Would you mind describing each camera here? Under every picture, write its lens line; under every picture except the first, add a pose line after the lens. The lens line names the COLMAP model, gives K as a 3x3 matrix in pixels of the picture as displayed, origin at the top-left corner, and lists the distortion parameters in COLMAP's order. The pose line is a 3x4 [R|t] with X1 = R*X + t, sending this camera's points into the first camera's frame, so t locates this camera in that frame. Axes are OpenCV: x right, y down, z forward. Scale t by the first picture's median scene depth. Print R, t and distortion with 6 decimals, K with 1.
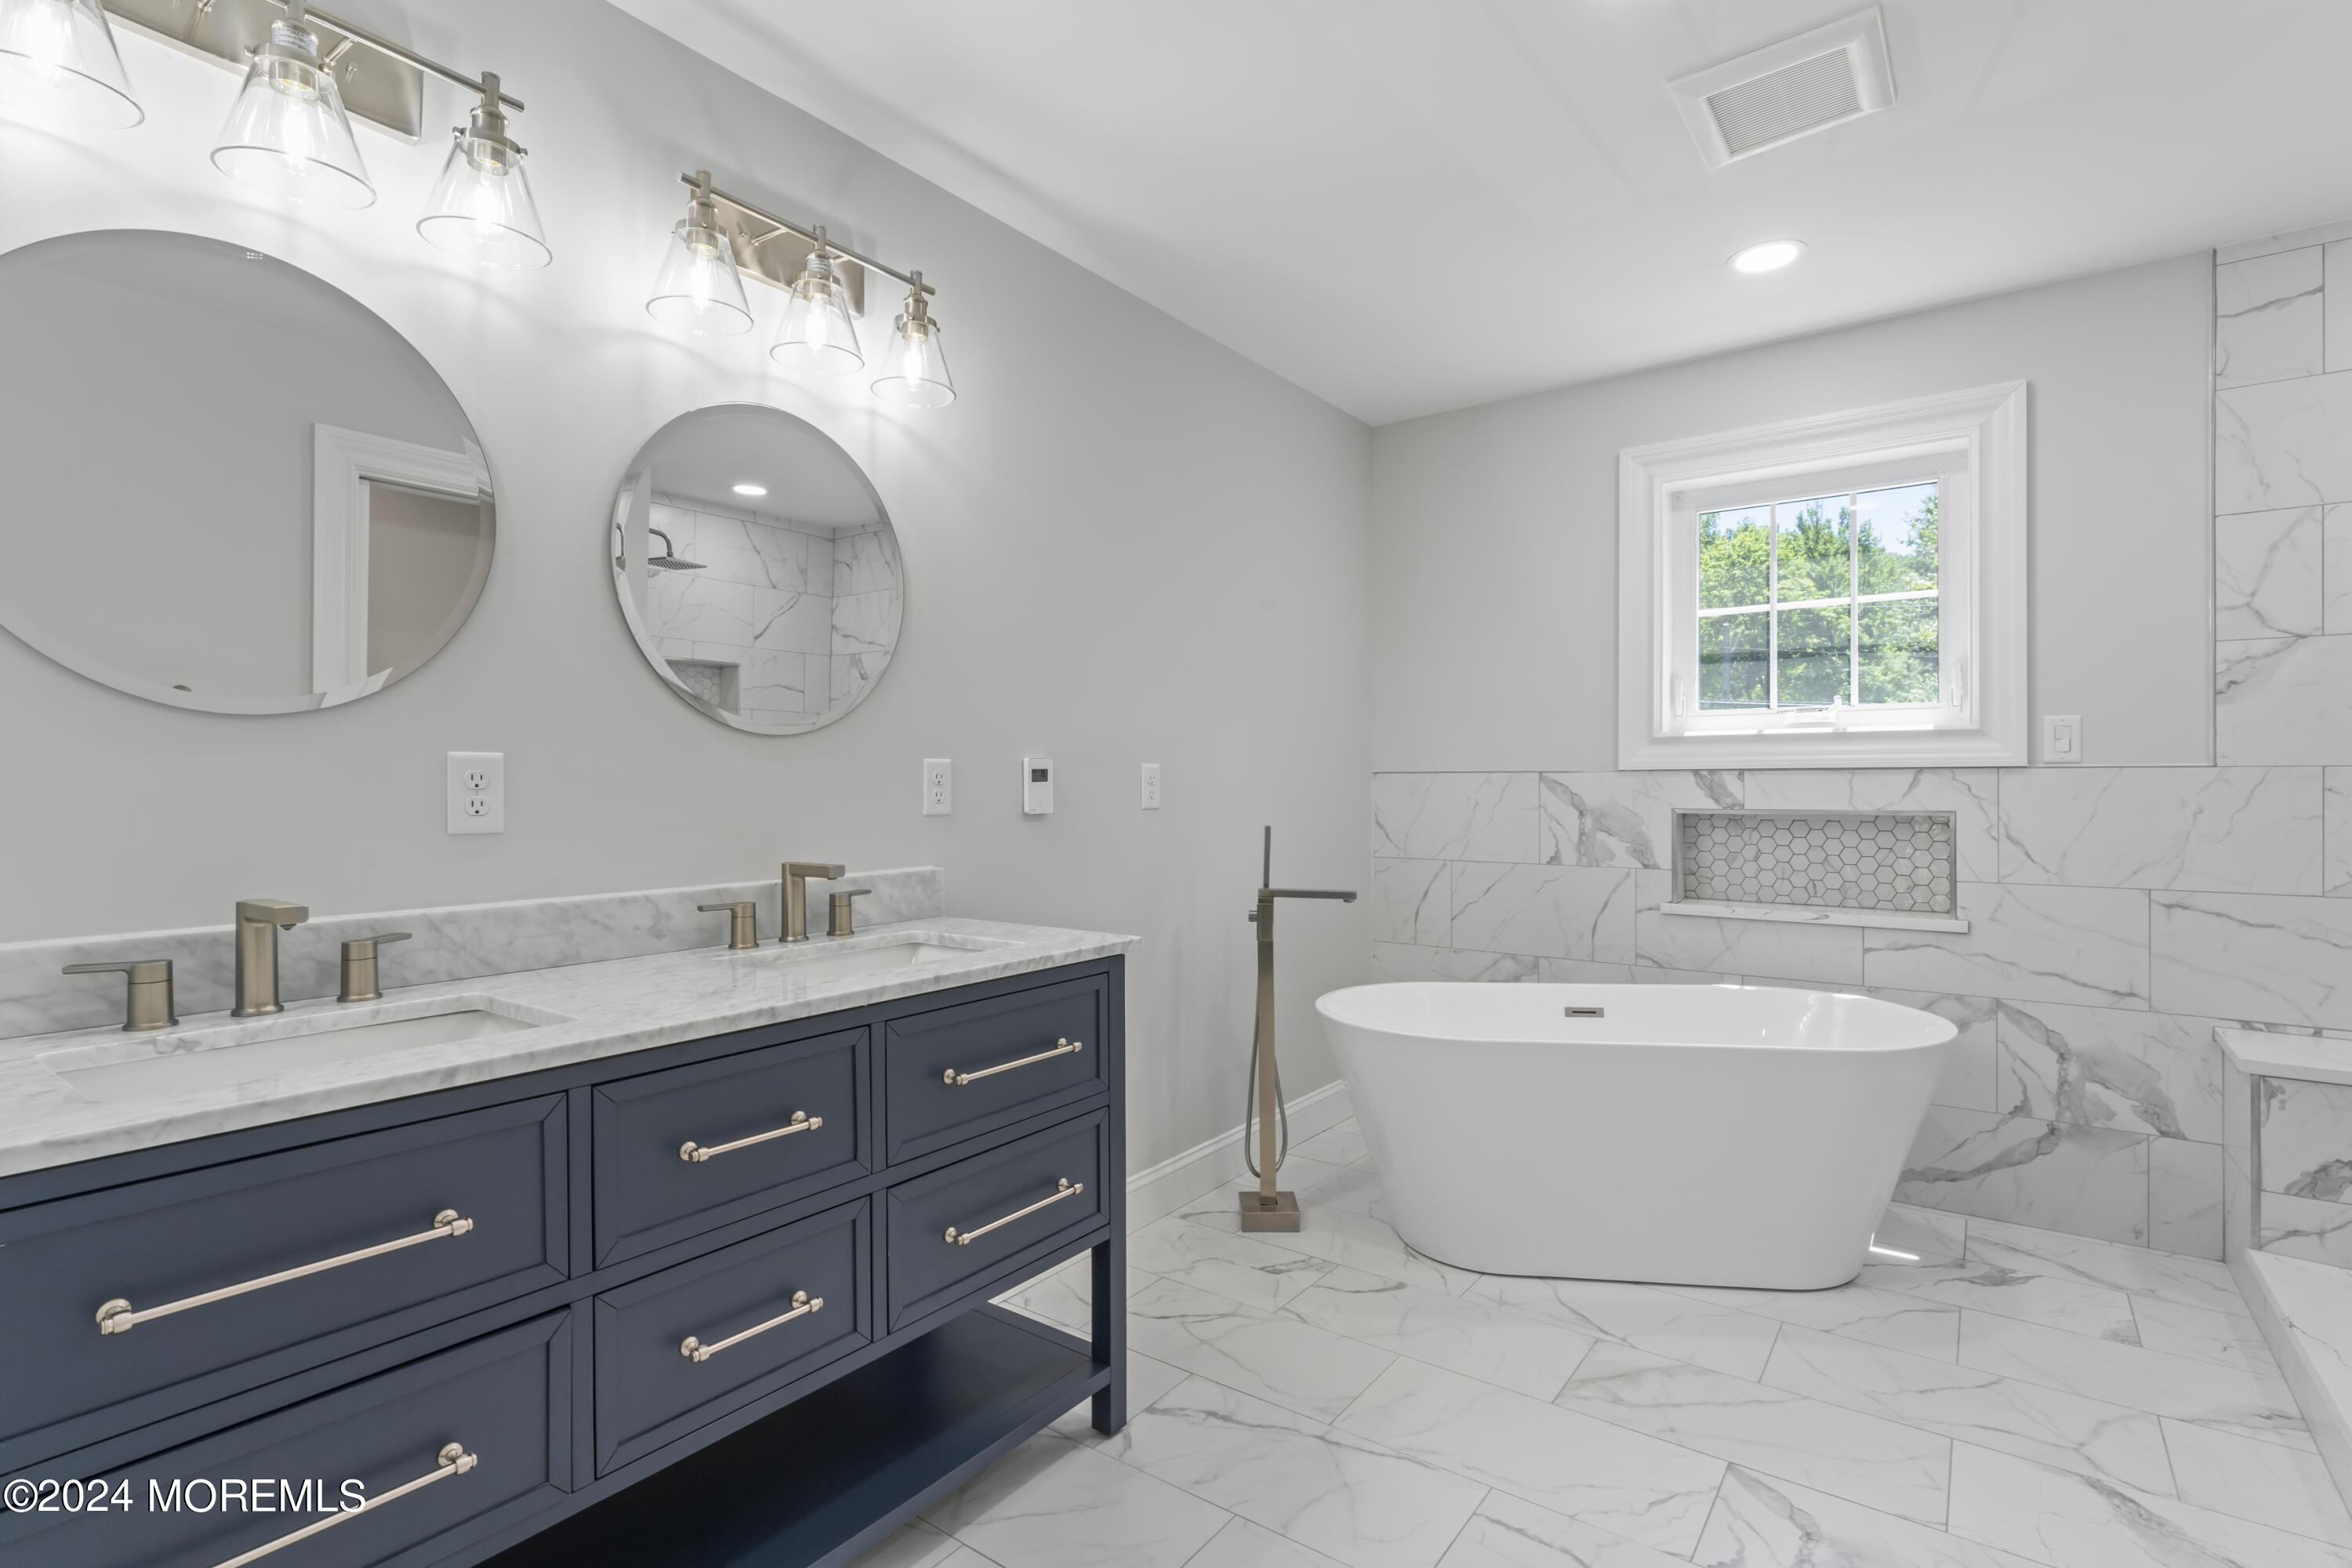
lens RADIAL K [[1117.9, 0, 1176.1], [0, 1117.9, 787.6], [0, 0, 1]] dist [-0.001329, 0.000892]
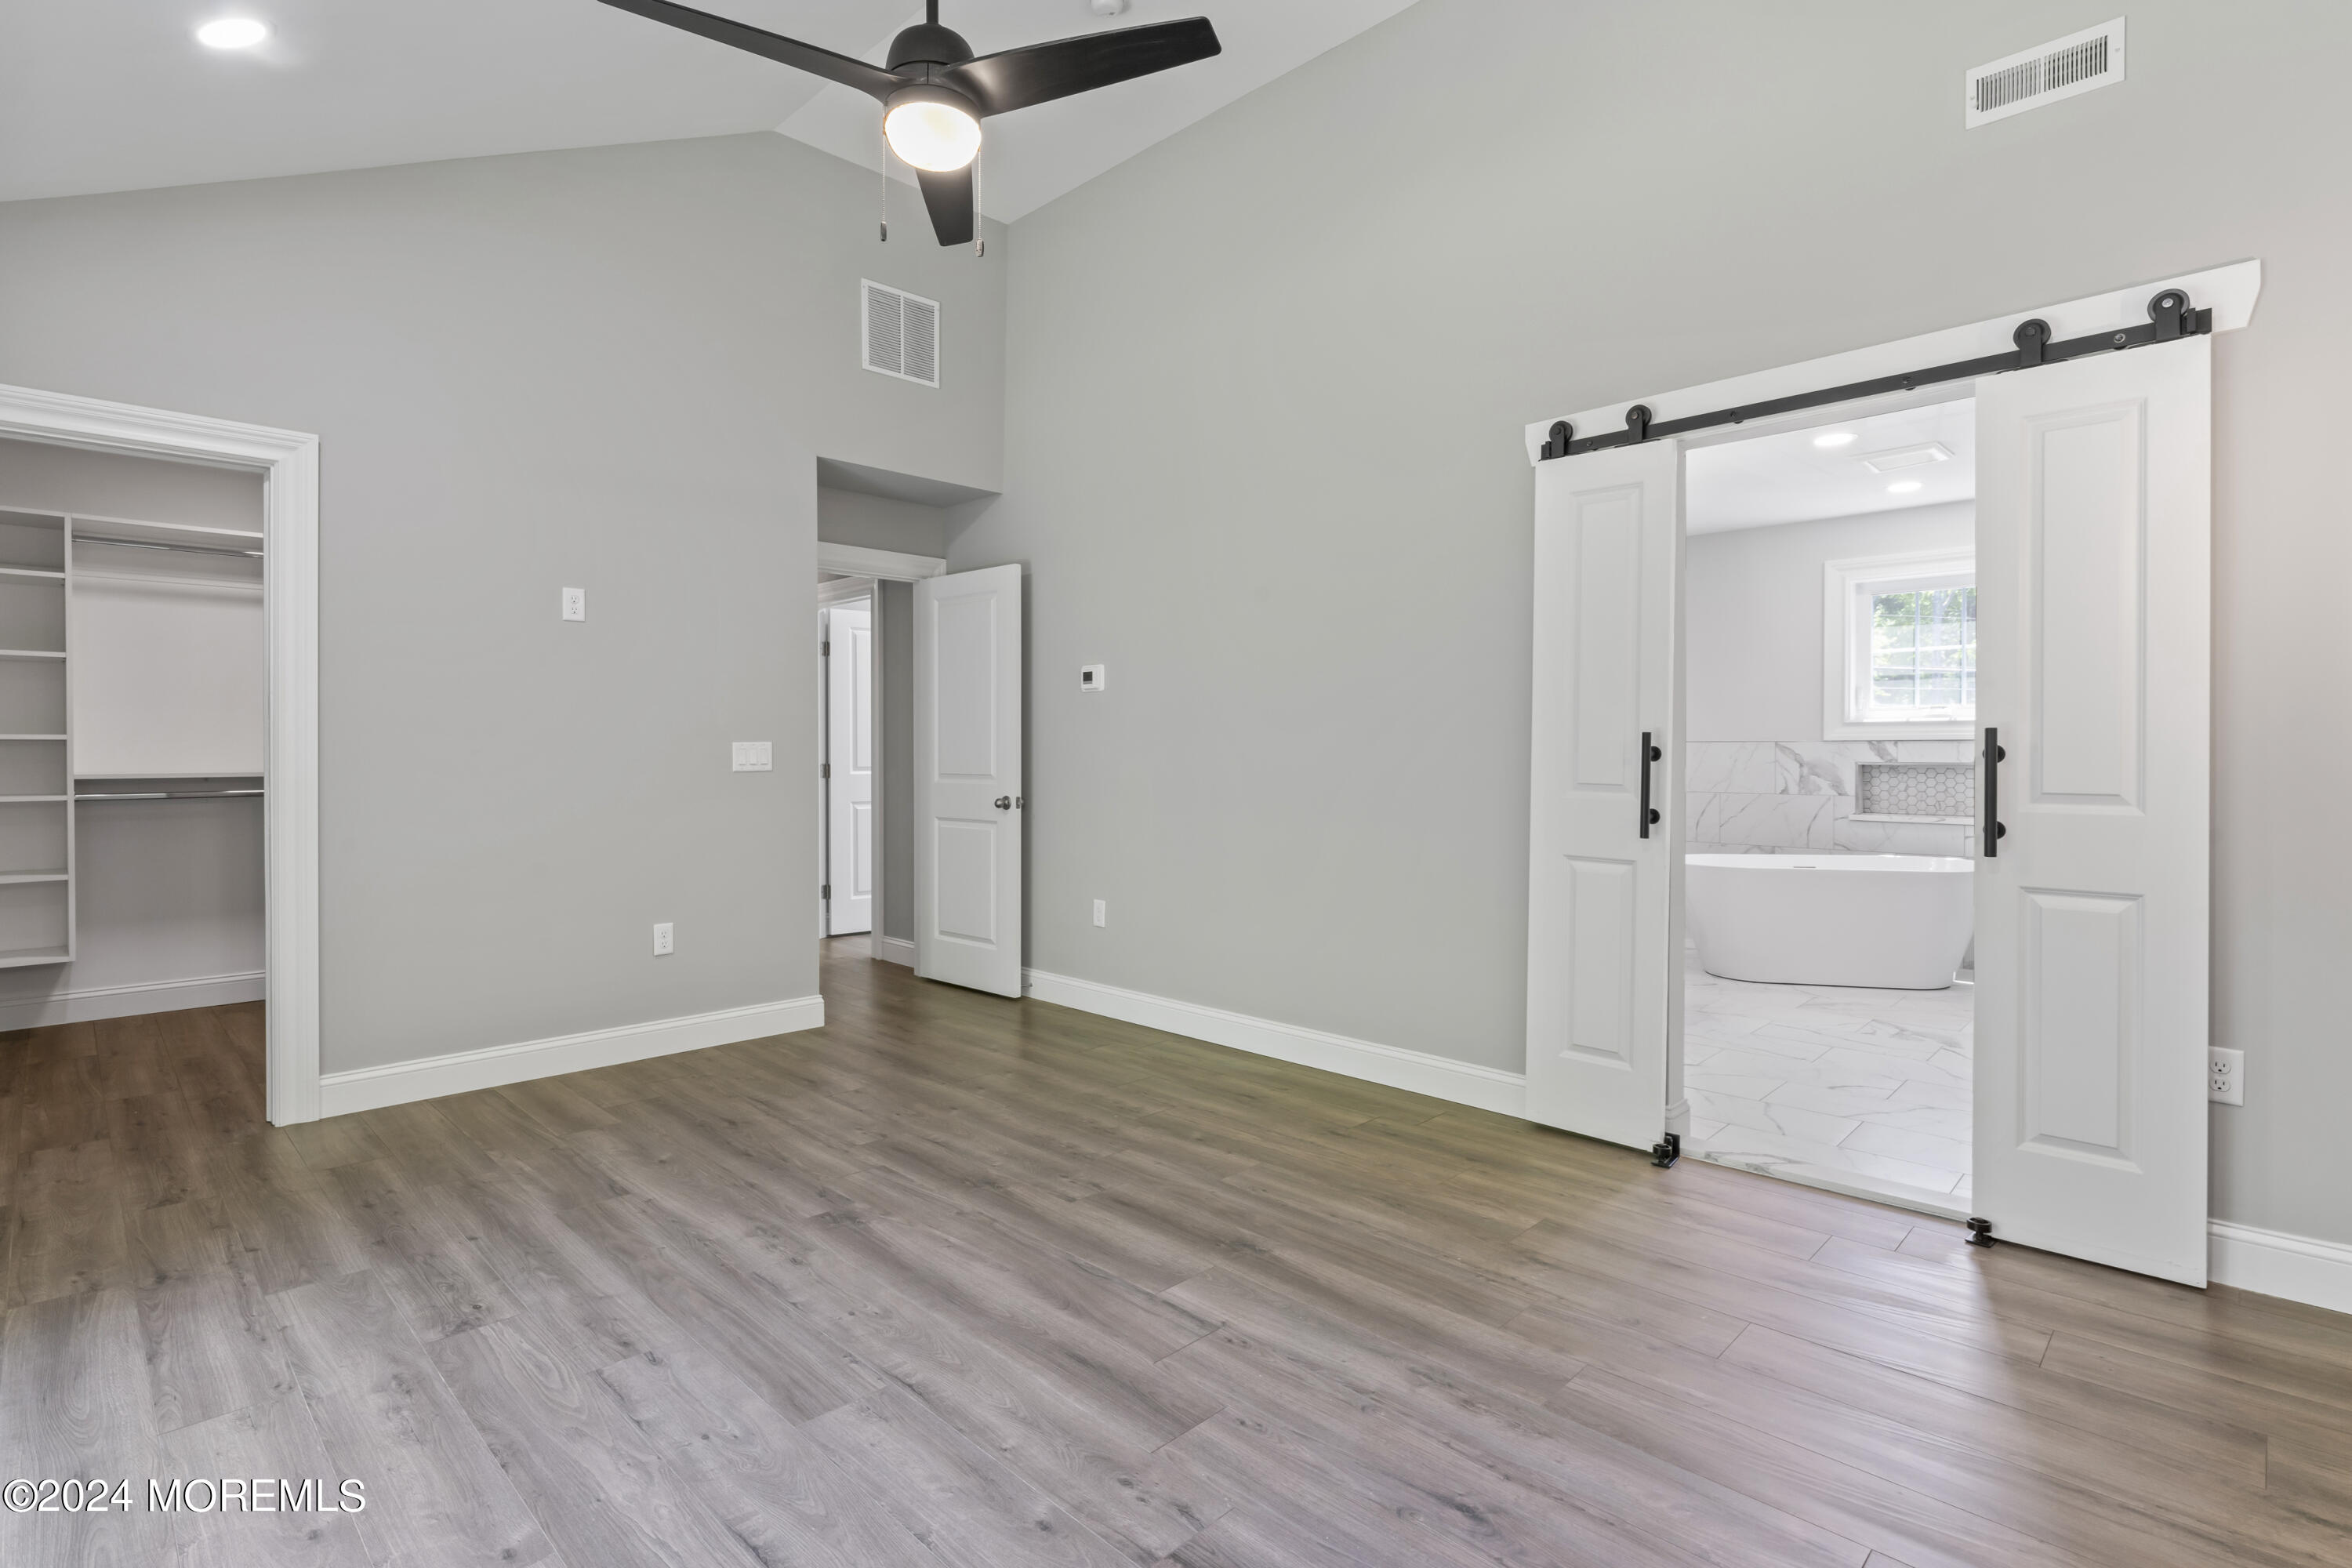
lens RADIAL K [[1117.9, 0, 1168.7], [0, 1117.9, 763.5], [0, 0, 1]] dist [-0.001329, 0.000892]
pose [[0.990155, 0.000051, -0.139978, -0.471629], [0.001518, 0.999937, 0.011099, -0.000888], [0.139970, -0.011202, 0.990092, -1.104271]]
